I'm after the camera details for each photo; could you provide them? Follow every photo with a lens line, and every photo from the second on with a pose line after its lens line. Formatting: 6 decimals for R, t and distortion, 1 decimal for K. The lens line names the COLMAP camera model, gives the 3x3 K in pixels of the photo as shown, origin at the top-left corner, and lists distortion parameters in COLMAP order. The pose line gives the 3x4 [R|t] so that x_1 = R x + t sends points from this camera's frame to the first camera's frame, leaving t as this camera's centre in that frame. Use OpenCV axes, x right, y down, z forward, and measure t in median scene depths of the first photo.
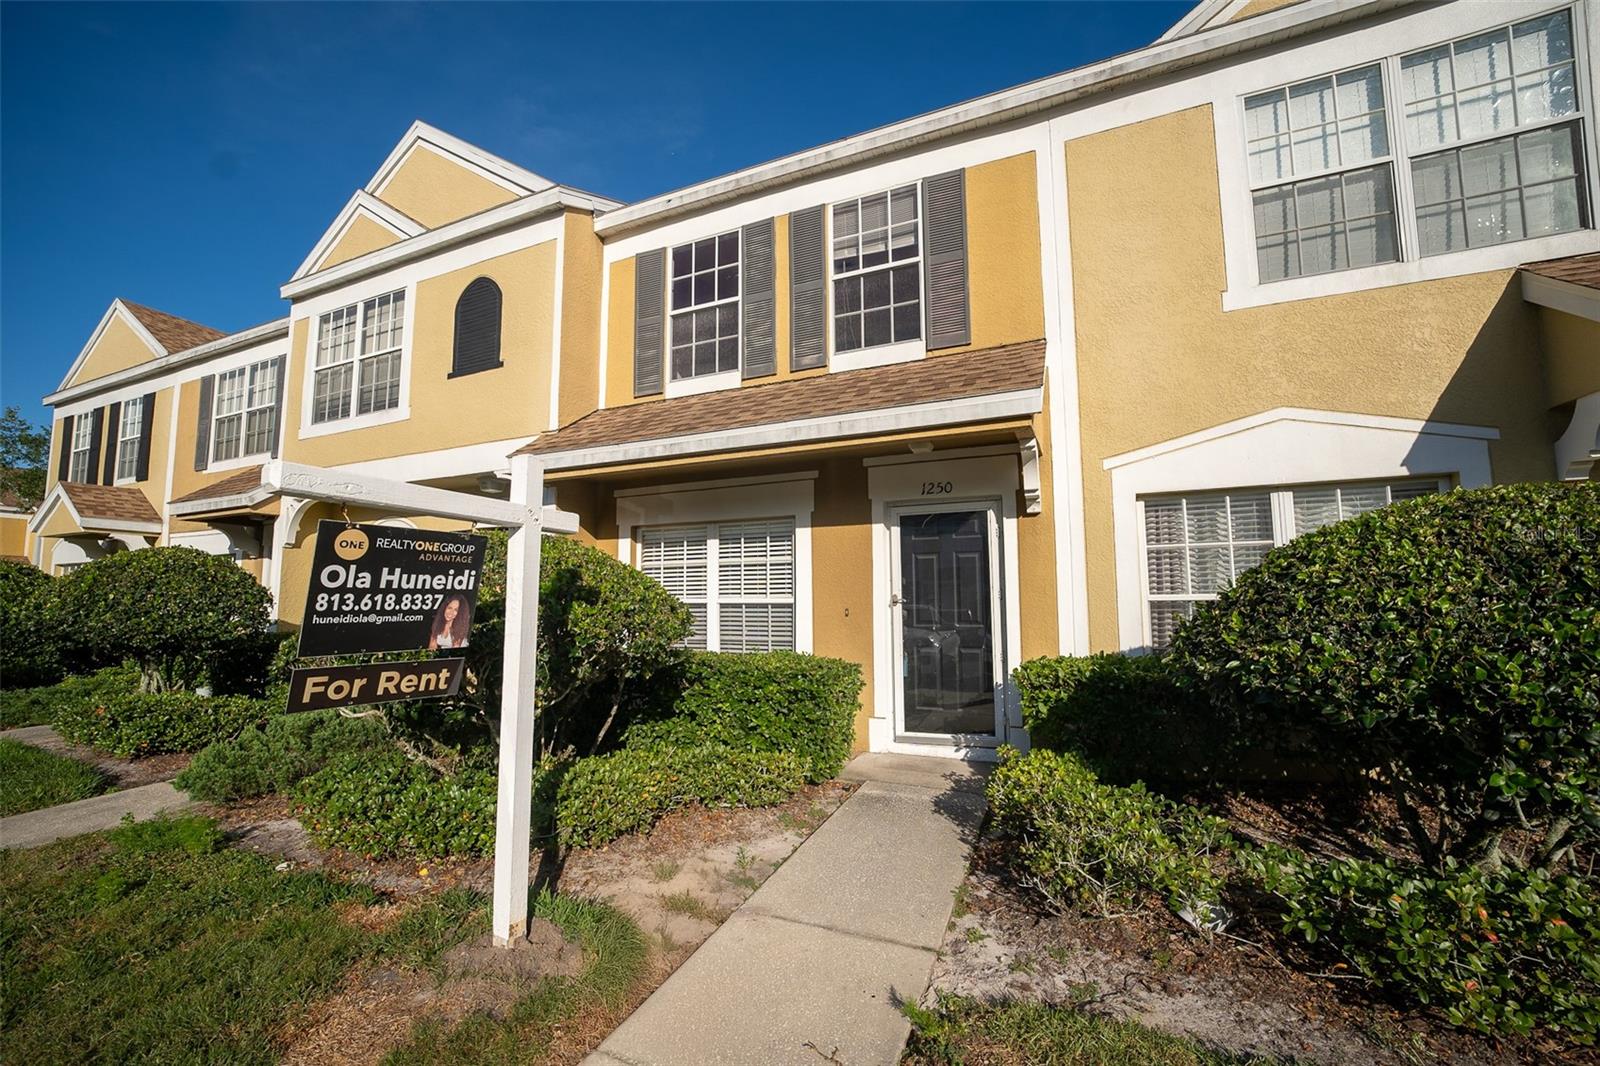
lens RADIAL K [[645.0, 0, 785.6], [0, 645.0, 541.8], [0, 0, 1]] dist [-0.026767, 0.007499]
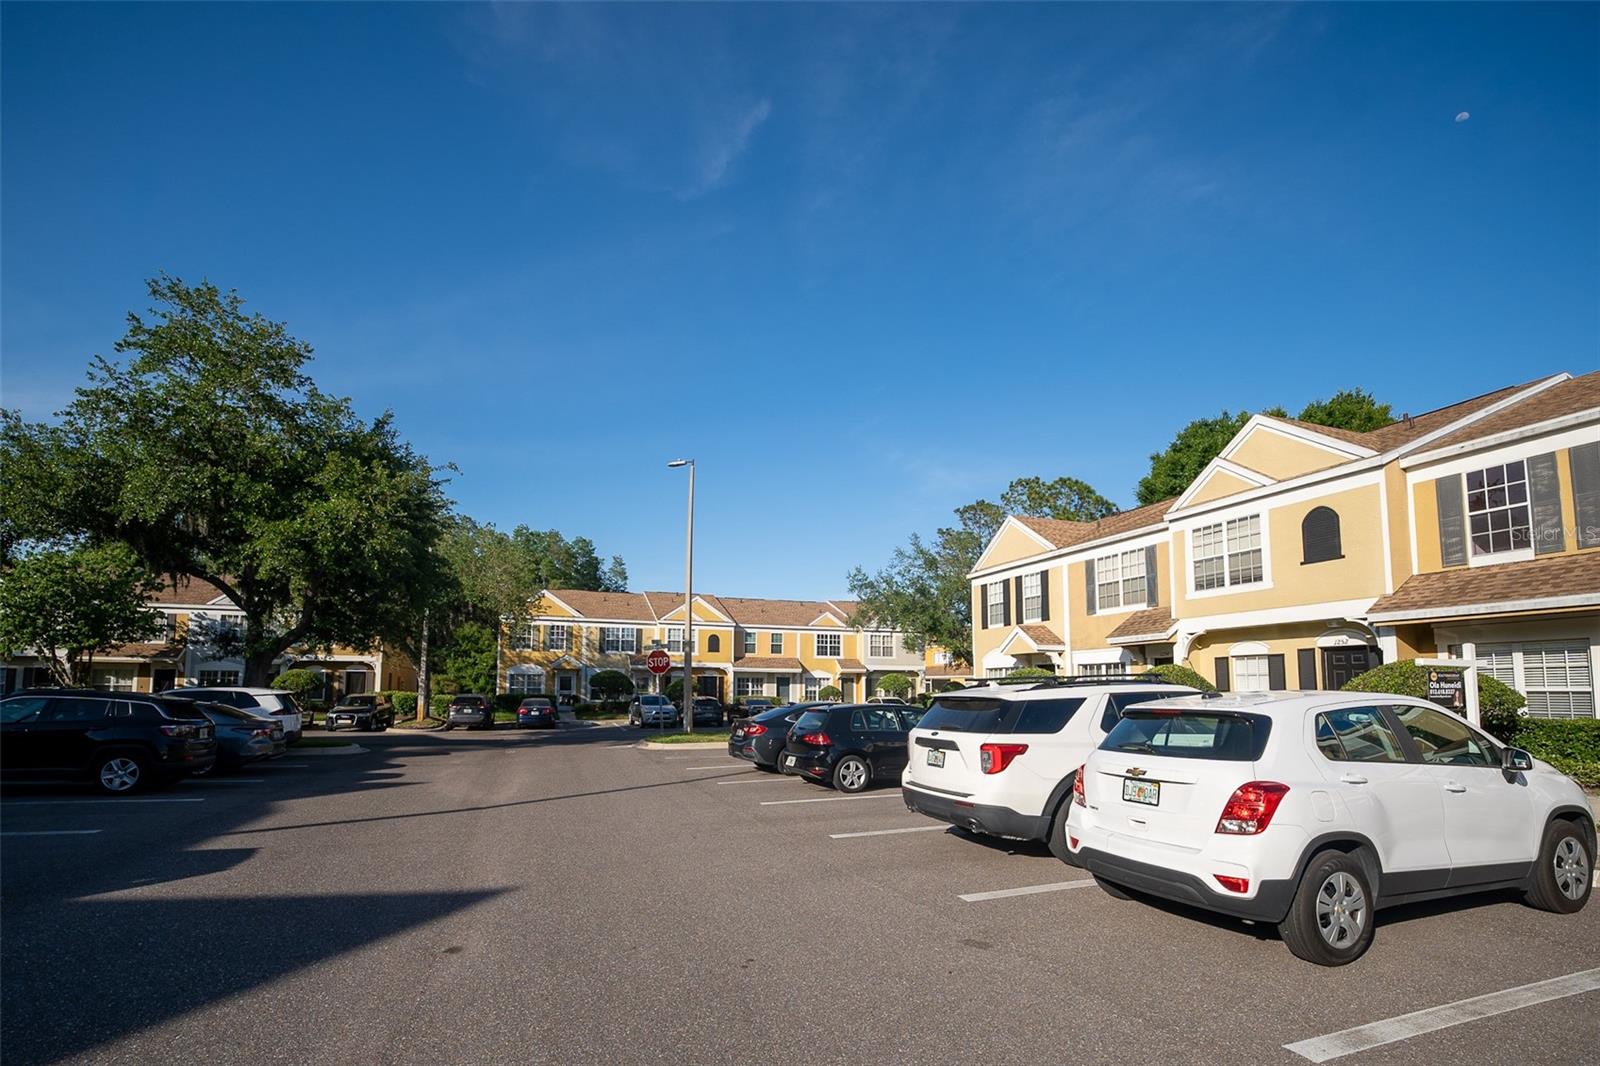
lens RADIAL K [[748.1, 0, 785.3], [0, 748.1, 627.1], [0, 0, 1]] dist [-0.031663, 0.011453]
pose [[0.687621, -0.057032, -0.723827, -0.038442], [0.065483, 0.997719, -0.016405, -0.148902], [0.723111, -0.036118, 0.689787, -1.525665]]
